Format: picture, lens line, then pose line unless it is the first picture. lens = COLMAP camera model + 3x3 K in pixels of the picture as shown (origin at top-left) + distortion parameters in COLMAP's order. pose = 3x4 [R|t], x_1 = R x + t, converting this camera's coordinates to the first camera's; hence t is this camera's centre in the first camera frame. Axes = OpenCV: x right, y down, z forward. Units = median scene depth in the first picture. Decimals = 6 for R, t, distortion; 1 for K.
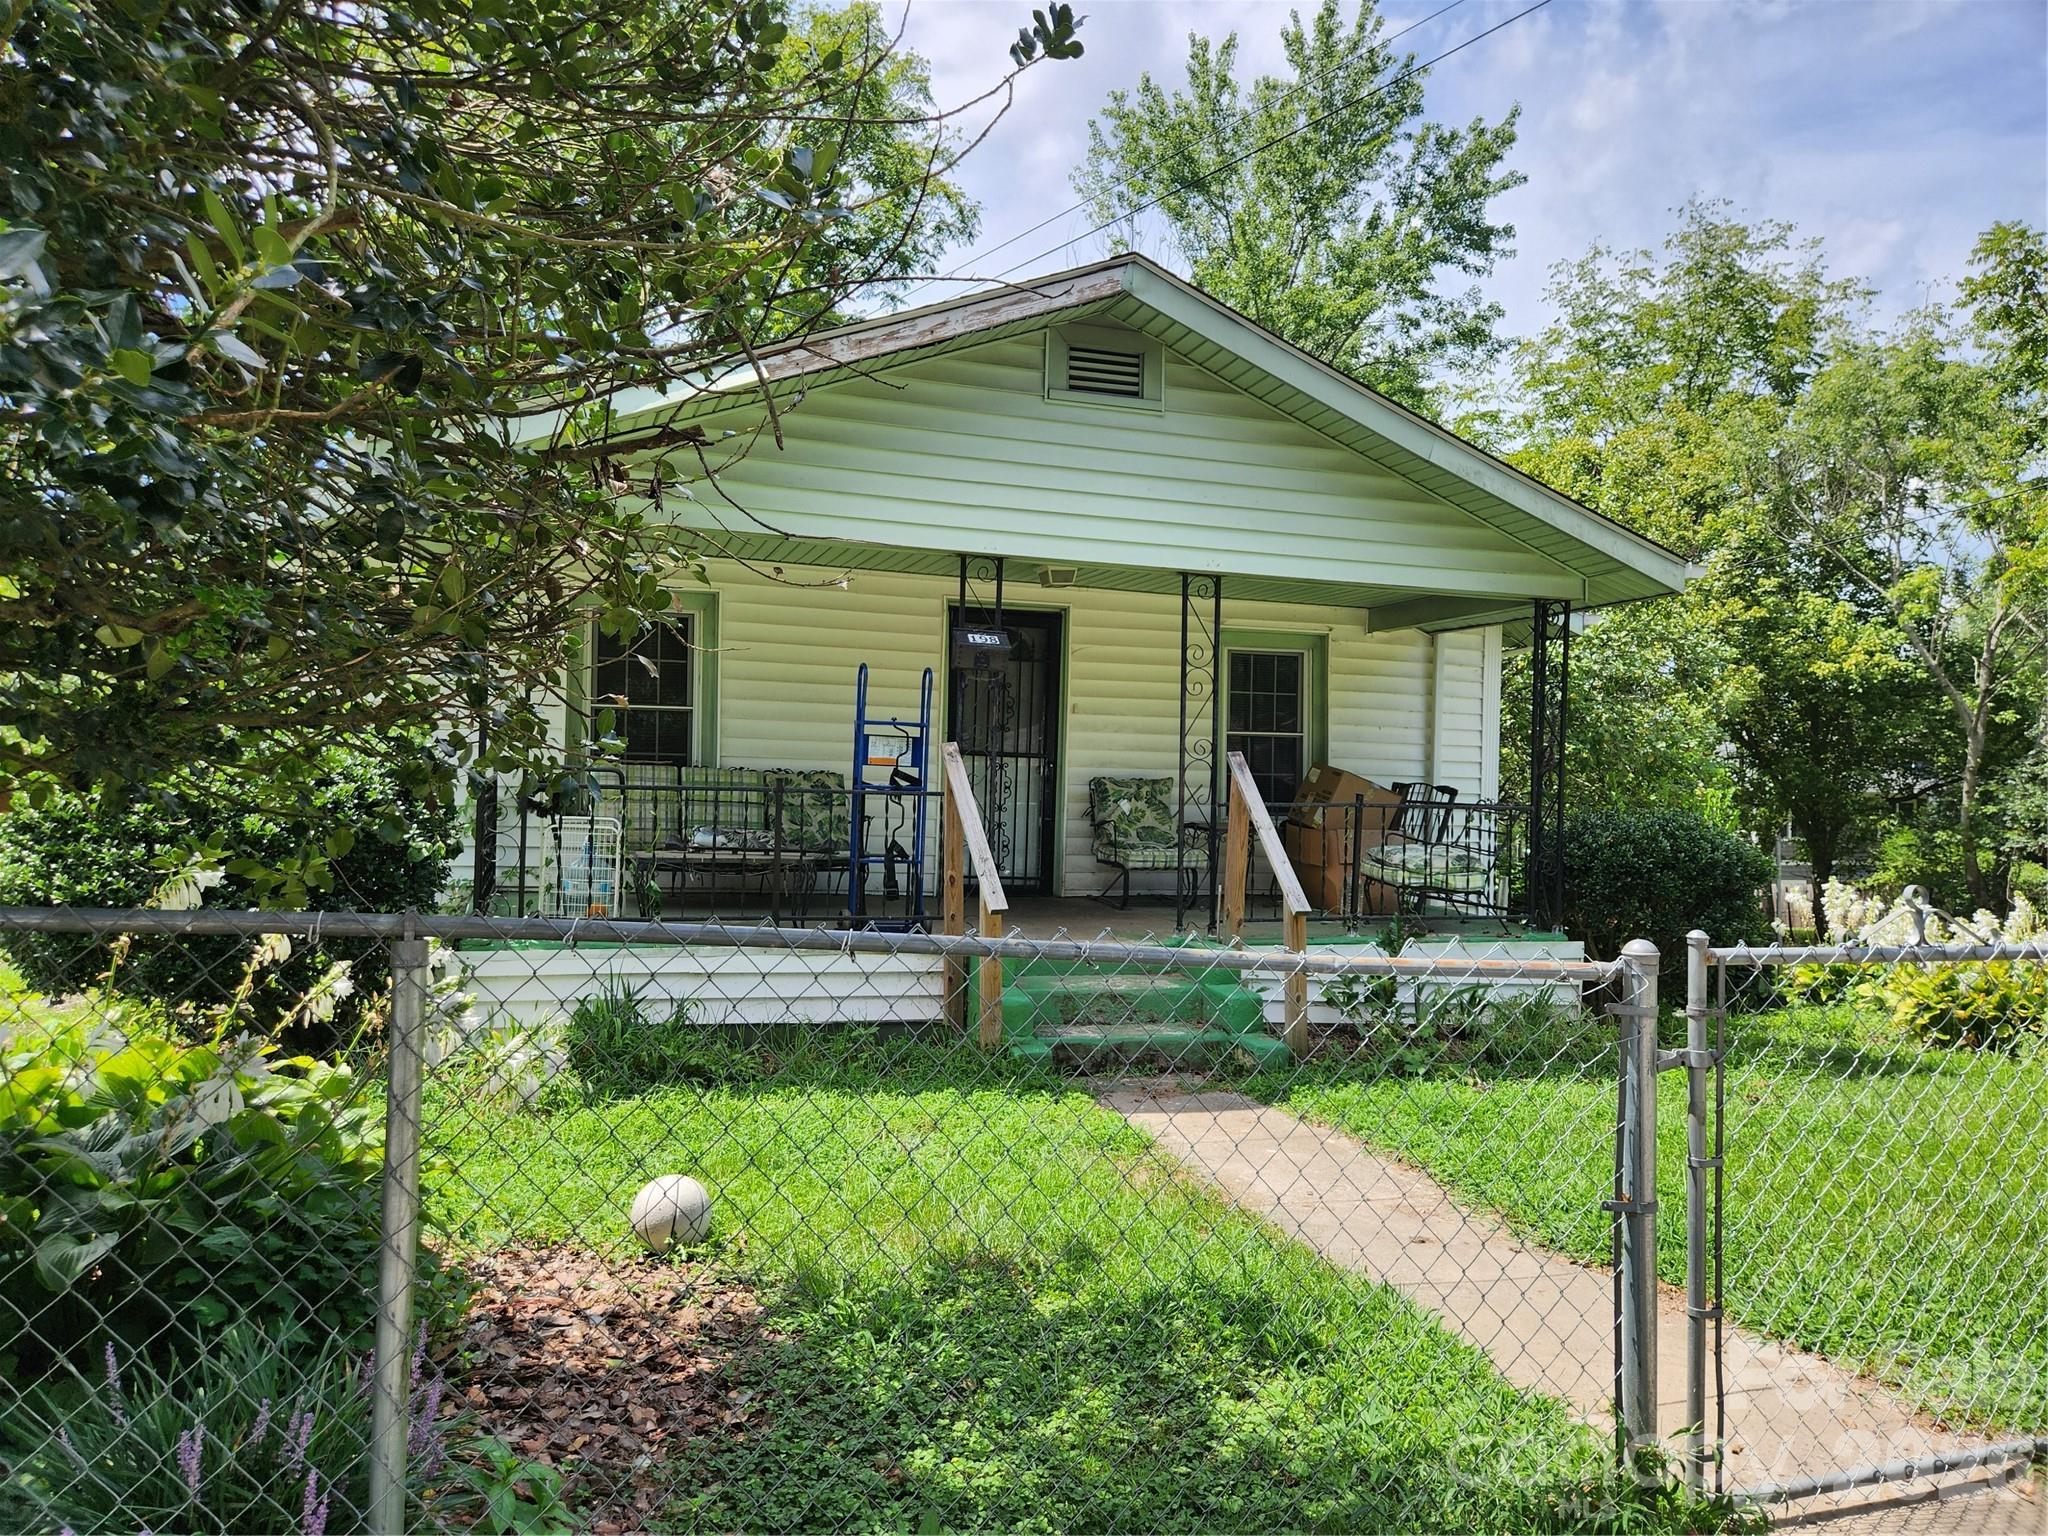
lens RADIAL K [[1310.1, 0, 1024.0], [0, 1310.1, 768.0], [0, 0, 1]] dist [0.056371, 0.000007]
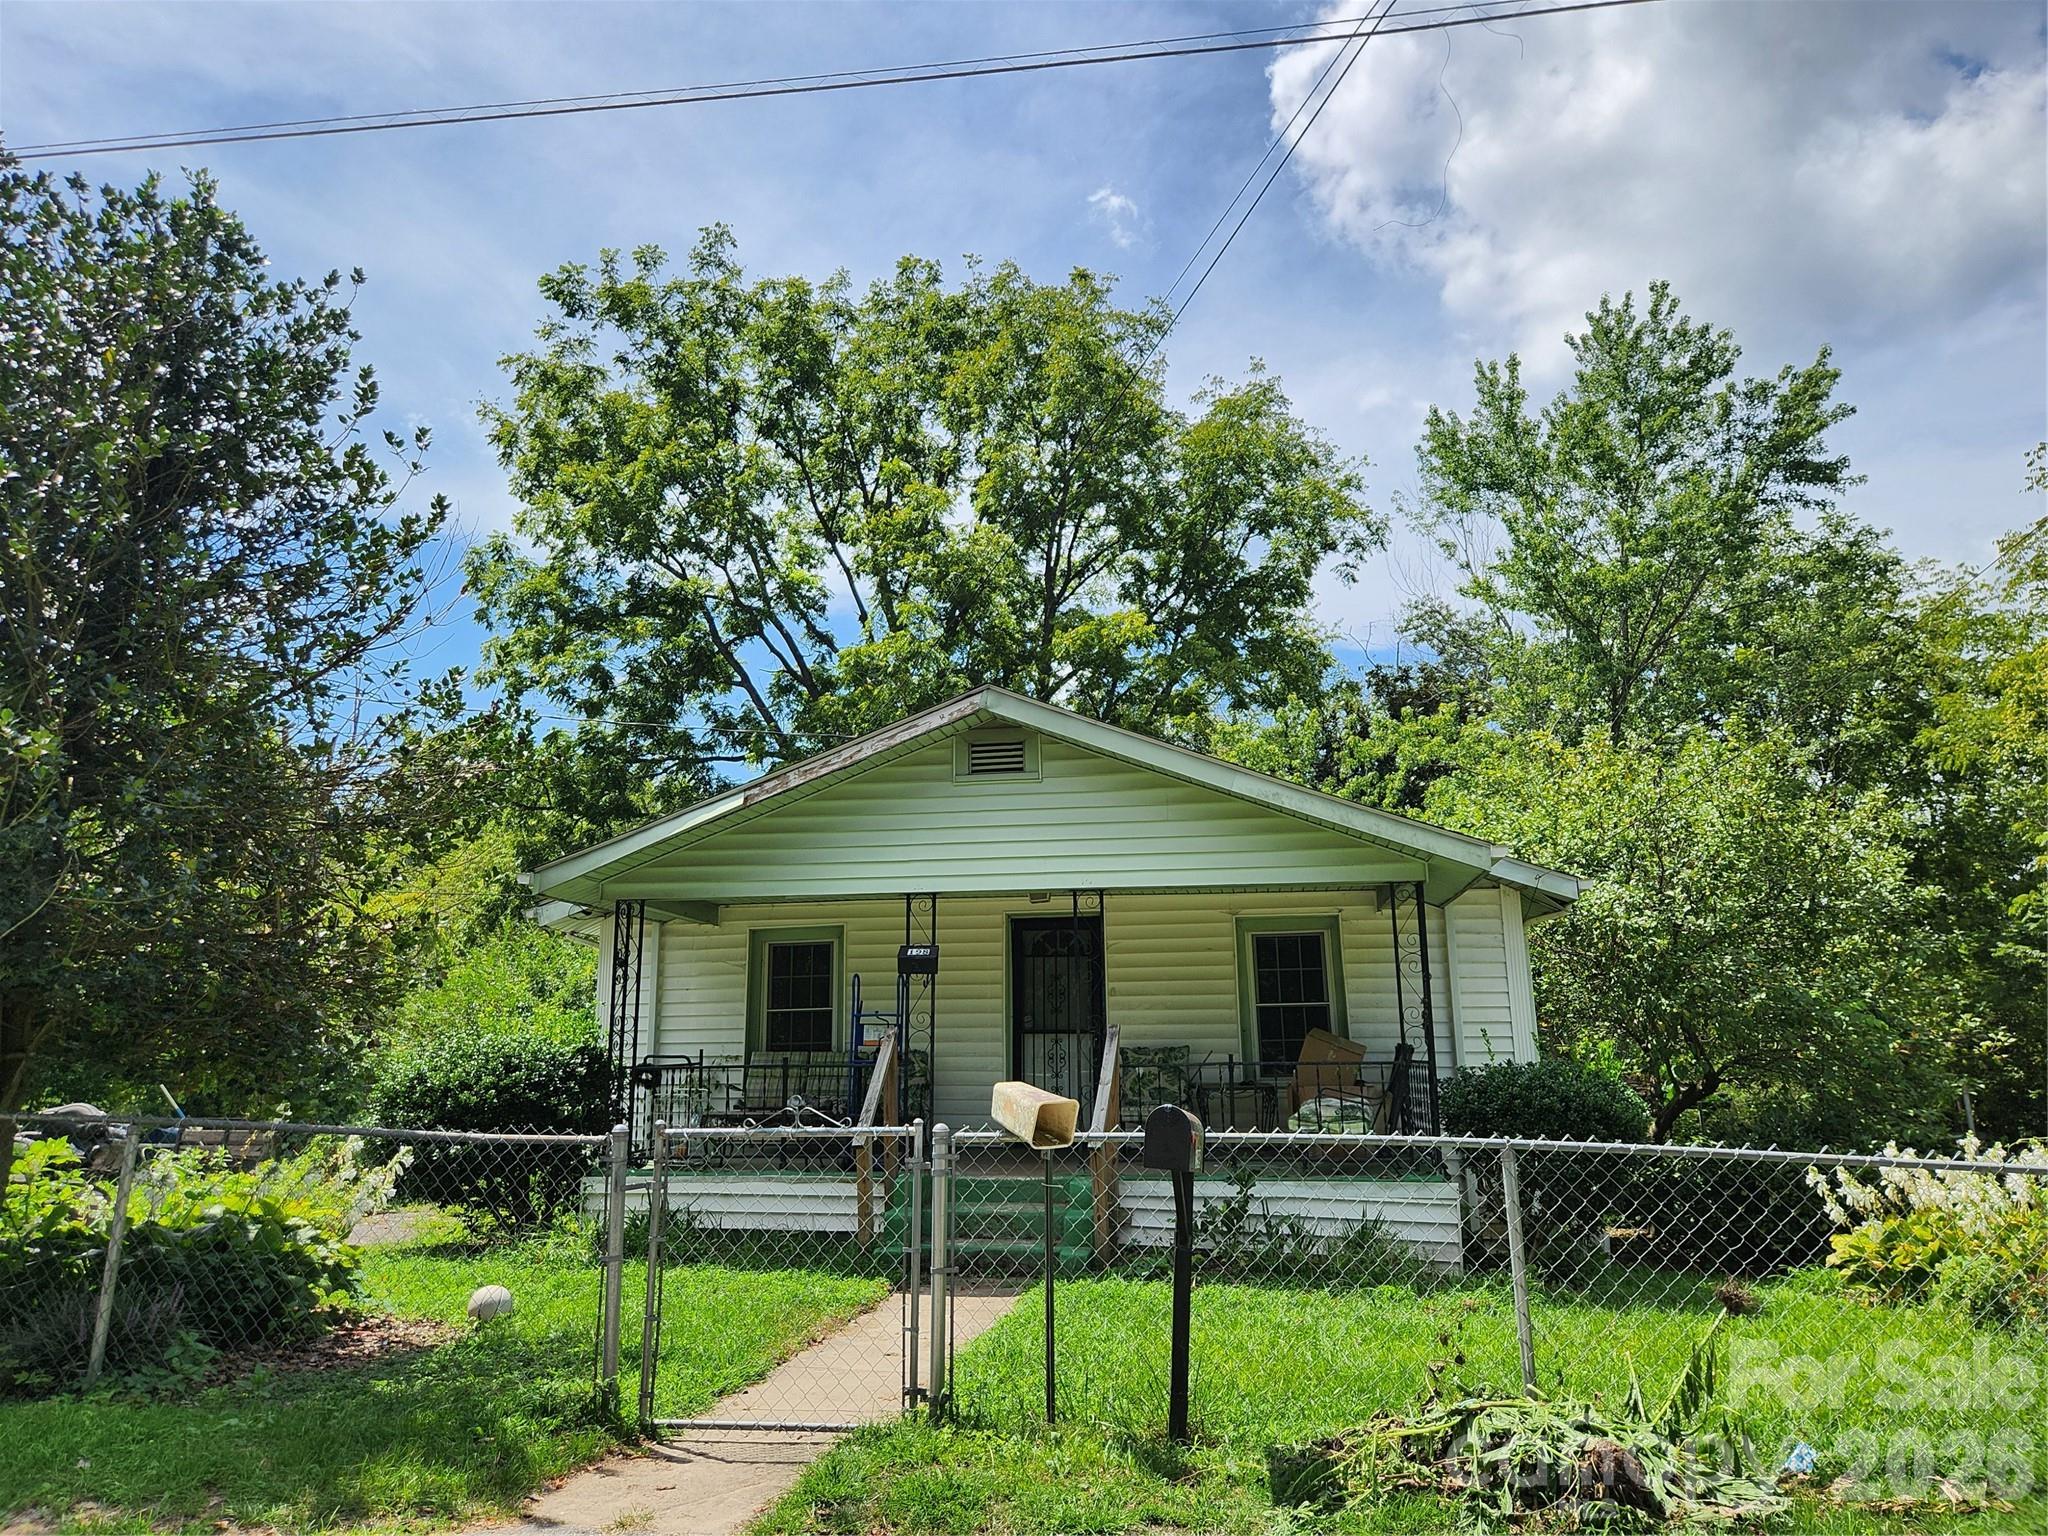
lens RADIAL K [[1310.1, 0, 1024.0], [0, 1310.1, 768.0], [0, 0, 1]] dist [0.056371, 0.000007]
pose [[0.903762, -0.127887, -0.408483, 0.469349], [0.035954, 0.973632, -0.225274, 0.023438], [0.426522, 0.188908, 0.884530, -0.164481]]
